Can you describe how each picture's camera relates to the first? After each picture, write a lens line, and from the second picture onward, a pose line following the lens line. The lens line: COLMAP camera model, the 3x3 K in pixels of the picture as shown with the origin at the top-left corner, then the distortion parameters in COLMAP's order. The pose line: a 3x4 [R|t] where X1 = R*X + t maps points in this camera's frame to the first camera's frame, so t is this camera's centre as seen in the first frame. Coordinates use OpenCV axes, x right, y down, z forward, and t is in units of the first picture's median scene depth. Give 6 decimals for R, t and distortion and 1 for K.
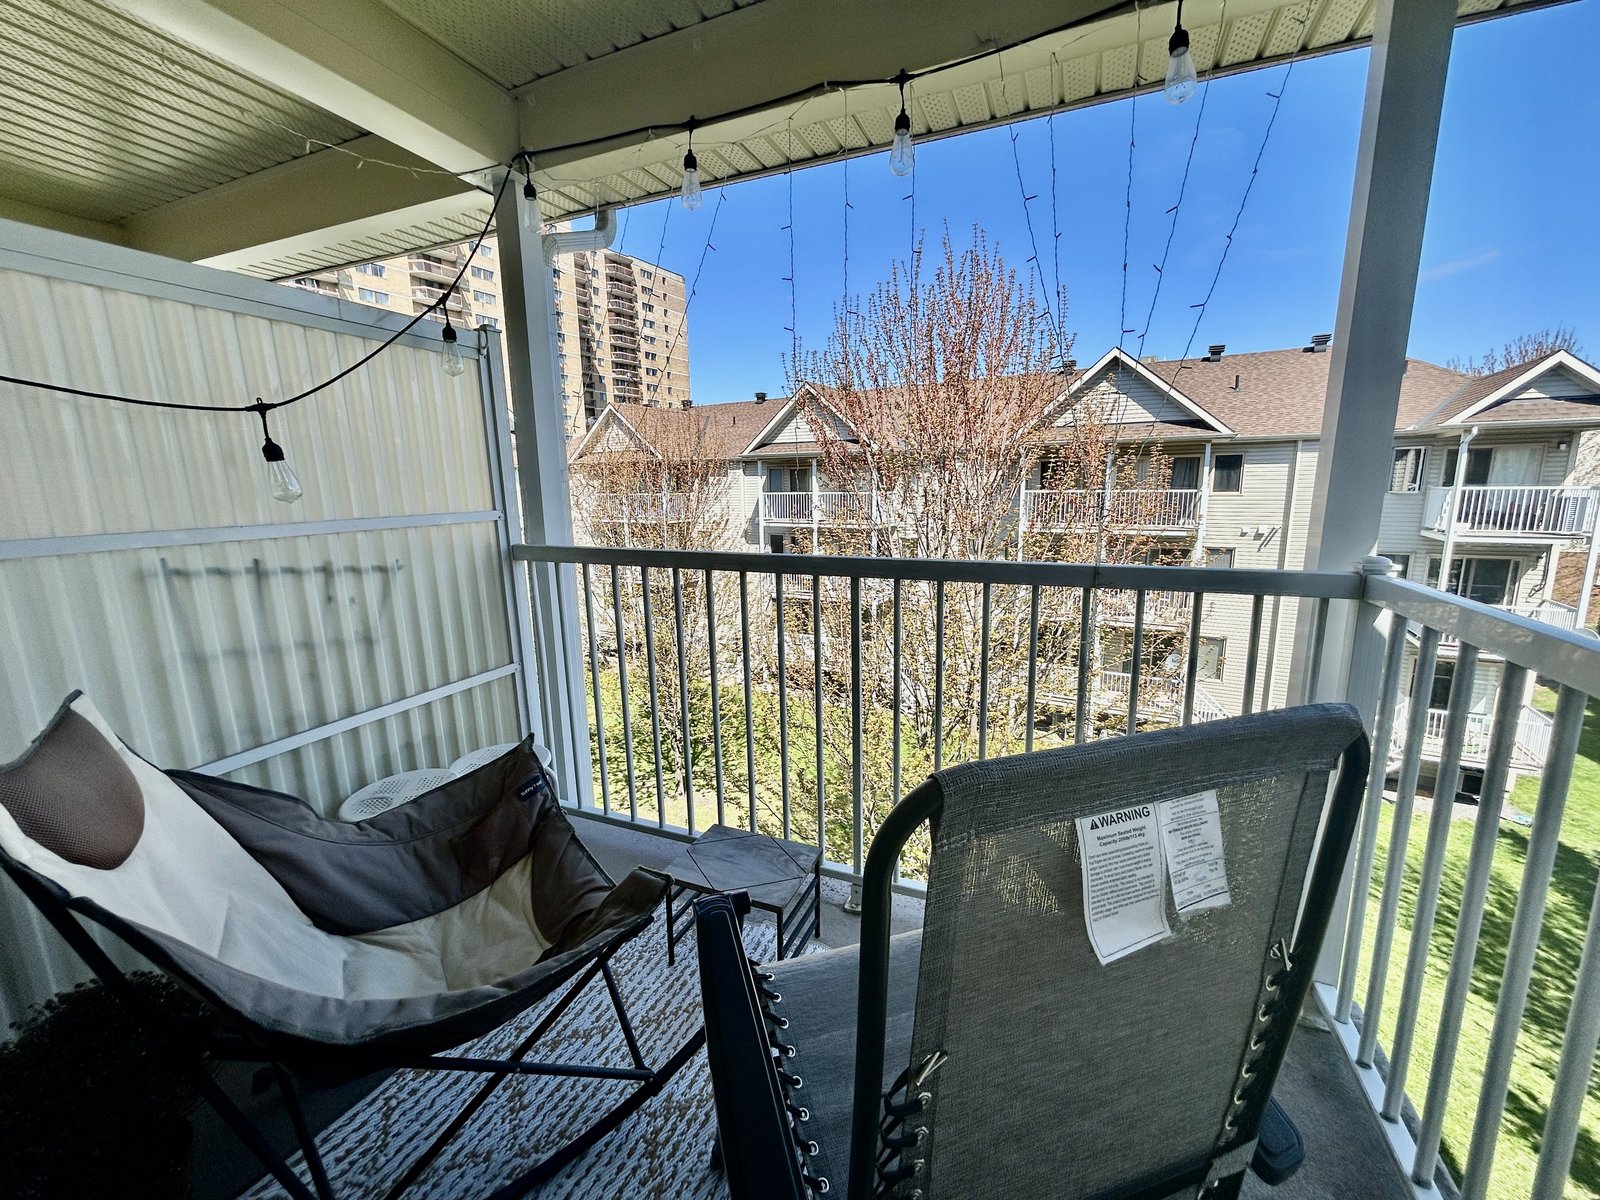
lens RADIAL K [[649.0, 0, 800.0], [0, 649.0, 600.0], [0, 0, 1]] dist [0.000864, 0.000321]
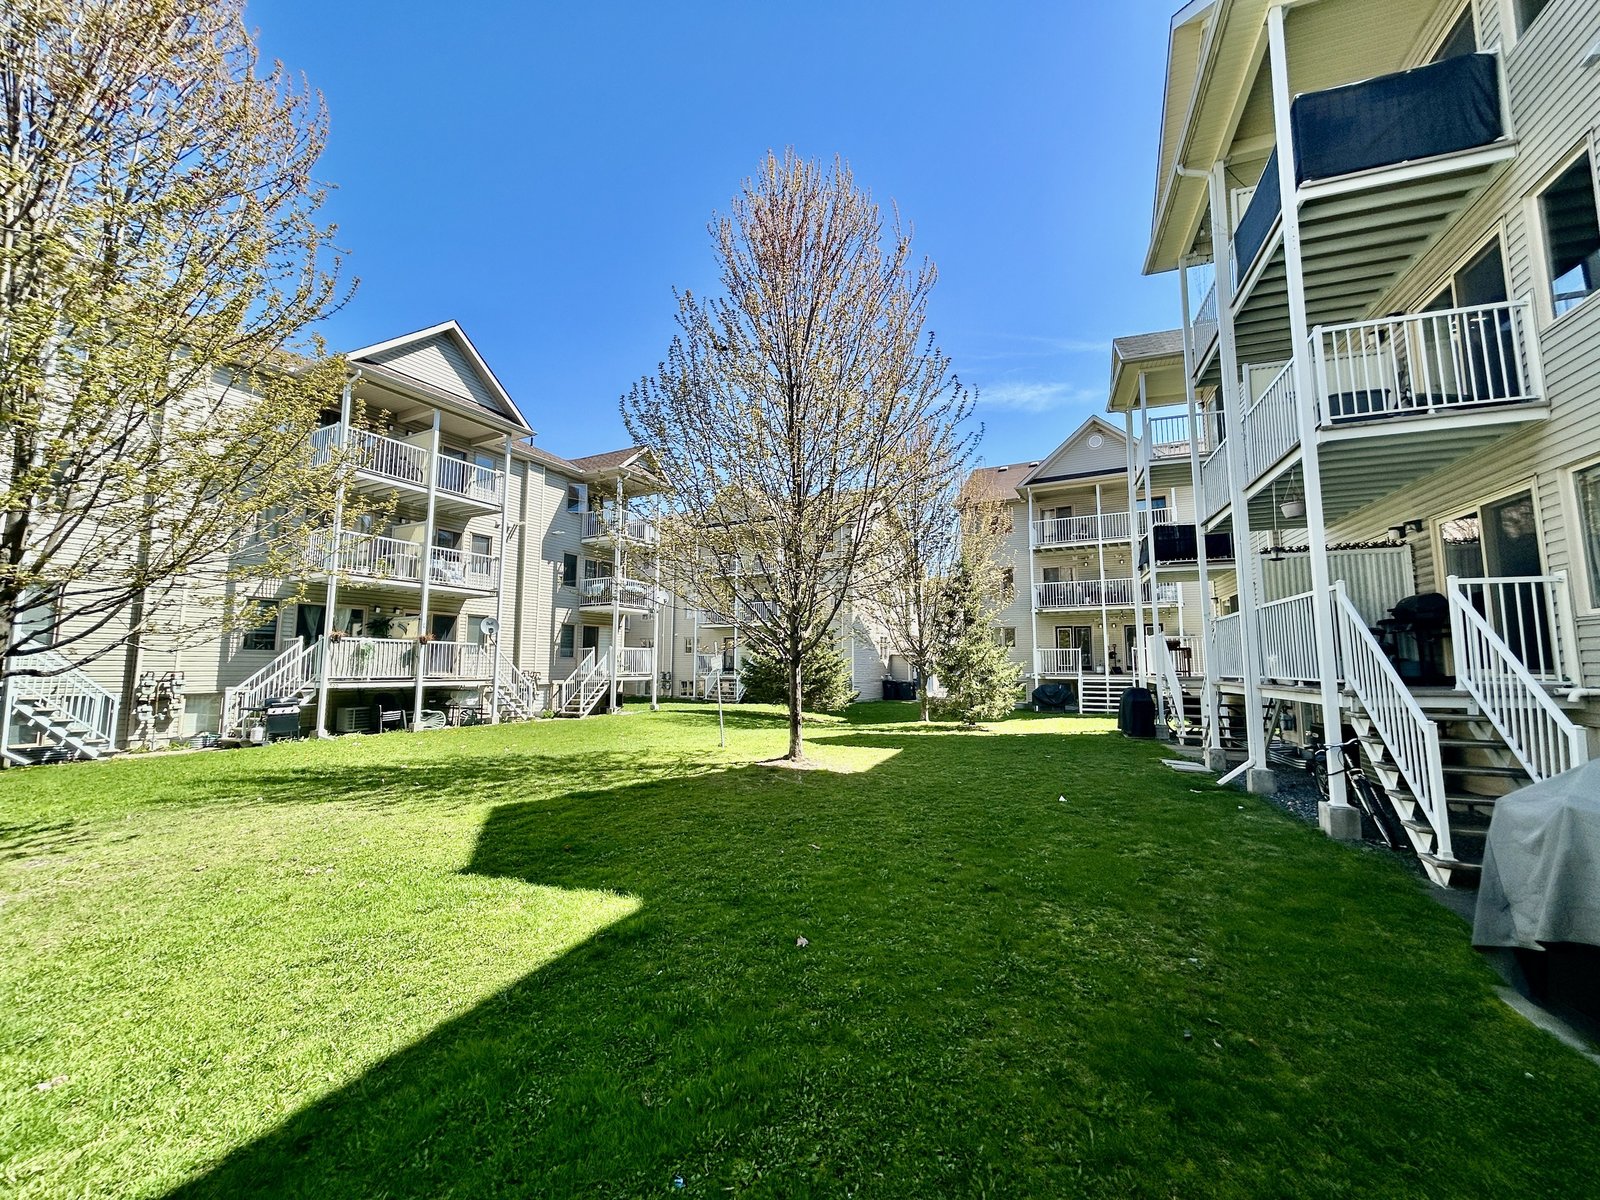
lens RADIAL K [[649.0, 0, 800.0], [0, 649.0, 600.0], [0, 0, 1]] dist [0.000864, 0.000321]
pose [[-0.071077, 0.125073, 0.989598, -1.173419], [0.184662, 0.976608, -0.110168, 0.595789], [-0.980229, 0.174911, -0.092510, 1.308965]]
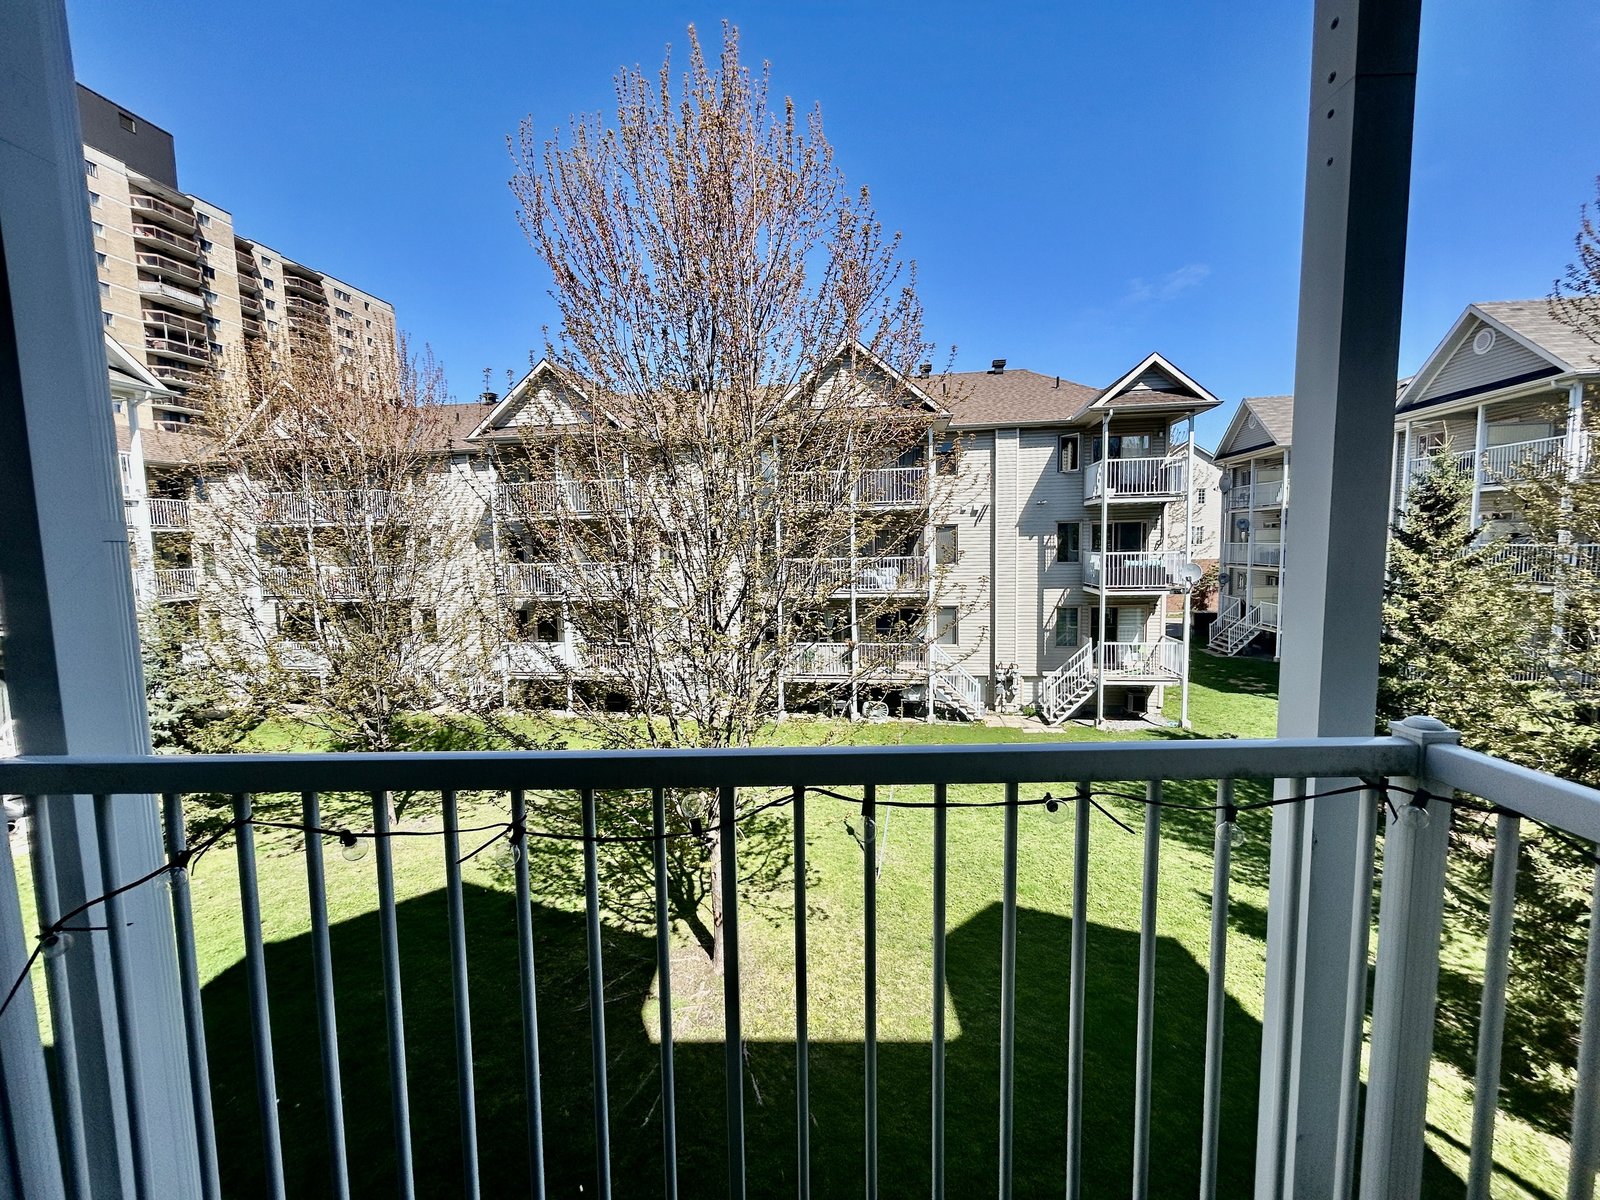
lens RADIAL K [[645.3, 0, 808.4], [0, 645.3, 601.5], [0, 0, 1]] dist [0.003640, 0.000310]
pose [[0.926082, -0.038797, 0.375323, -0.000255], [0.075865, 0.993532, -0.084488, 0.291161], [-0.369618, 0.106716, 0.923035, 0.156416]]
